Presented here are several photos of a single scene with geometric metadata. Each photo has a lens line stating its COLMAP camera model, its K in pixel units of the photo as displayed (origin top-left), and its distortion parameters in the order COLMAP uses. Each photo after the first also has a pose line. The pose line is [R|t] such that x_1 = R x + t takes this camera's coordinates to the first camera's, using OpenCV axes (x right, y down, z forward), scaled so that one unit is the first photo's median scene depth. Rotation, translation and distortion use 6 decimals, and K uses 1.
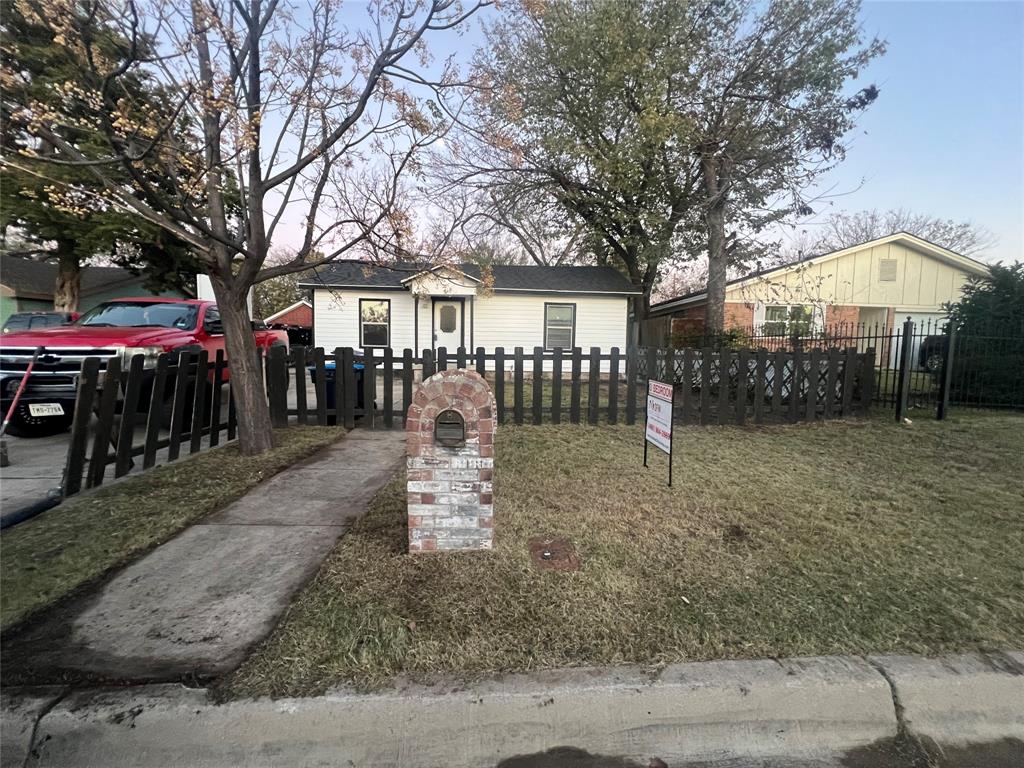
lens RADIAL K [[408.3, 0, 512.0], [0, 408.3, 382.6], [0, 0, 1]] dist [-0.000066, 0.000160]
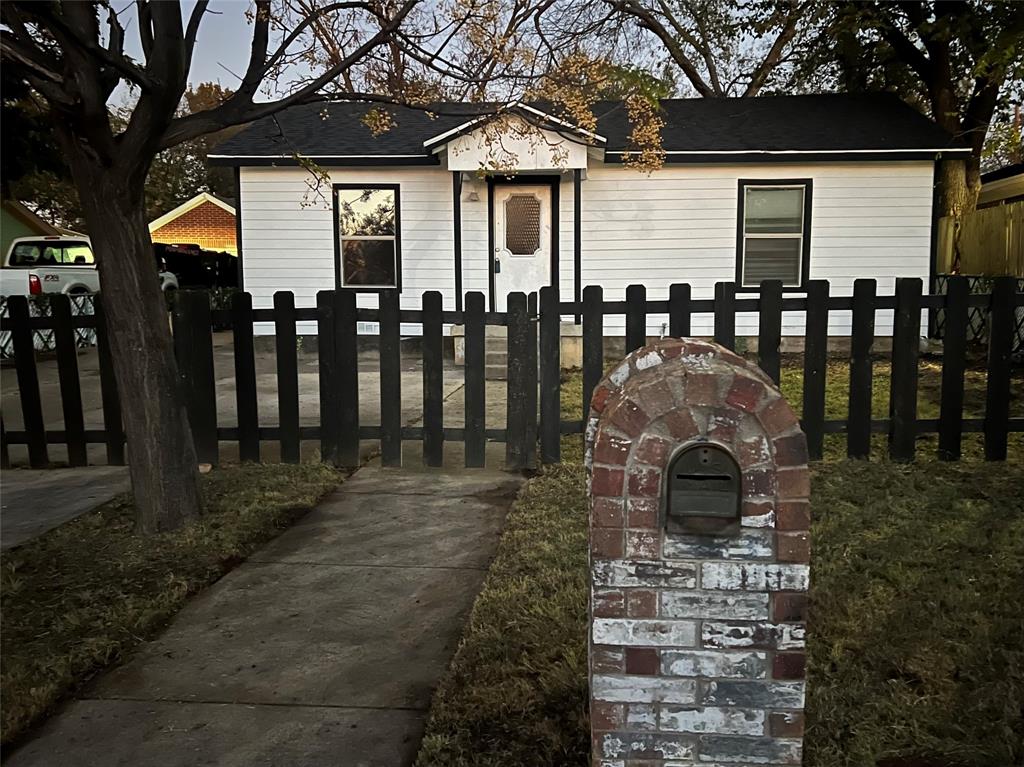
lens RADIAL K [[870.8, 0, 539.4], [0, 870.8, 386.0], [0, 0, 1]] dist [0.060908, -0.064689]
pose [[0.994644, -0.008771, -0.102983, -0.079135], [0.011835, 0.999504, 0.029178, -0.005753], [0.102676, -0.030240, 0.994255, 0.049004]]
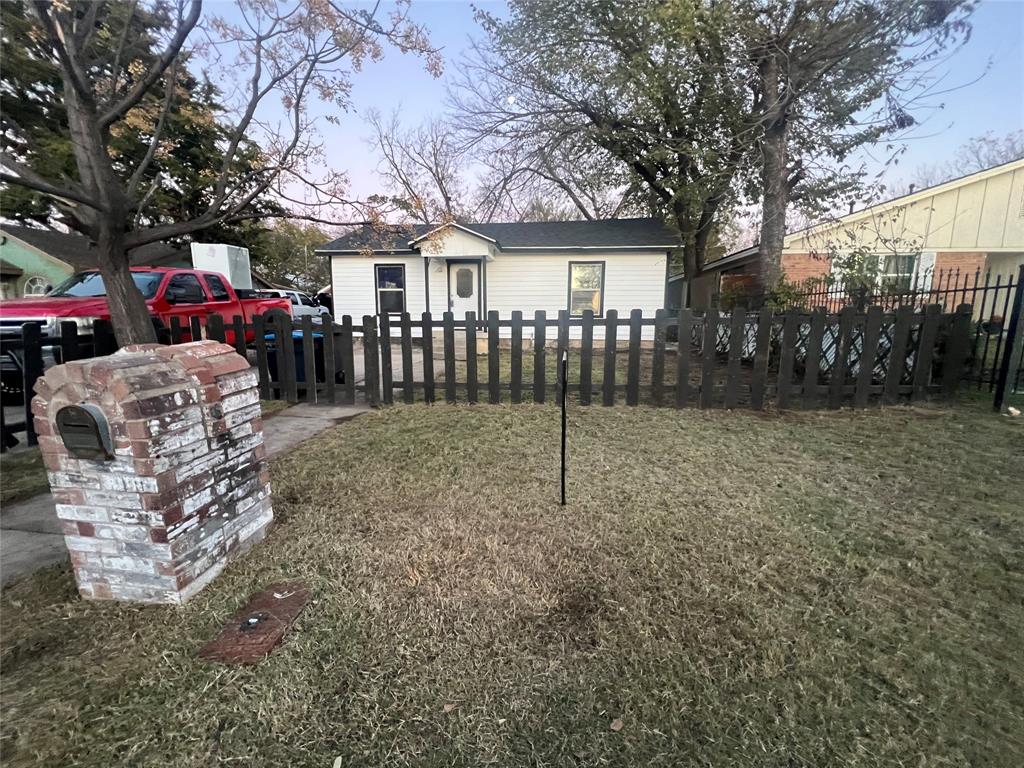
lens RADIAL K [[408.3, 0, 511.3], [0, 408.3, 382.3], [0, 0, 1]] dist [-0.000066, 0.000160]
pose [[0.985480, 0.014118, -0.169206, 0.229548], [-0.000501, 0.996775, 0.080251, -0.008354], [0.169793, -0.079001, 0.982308, 0.167867]]
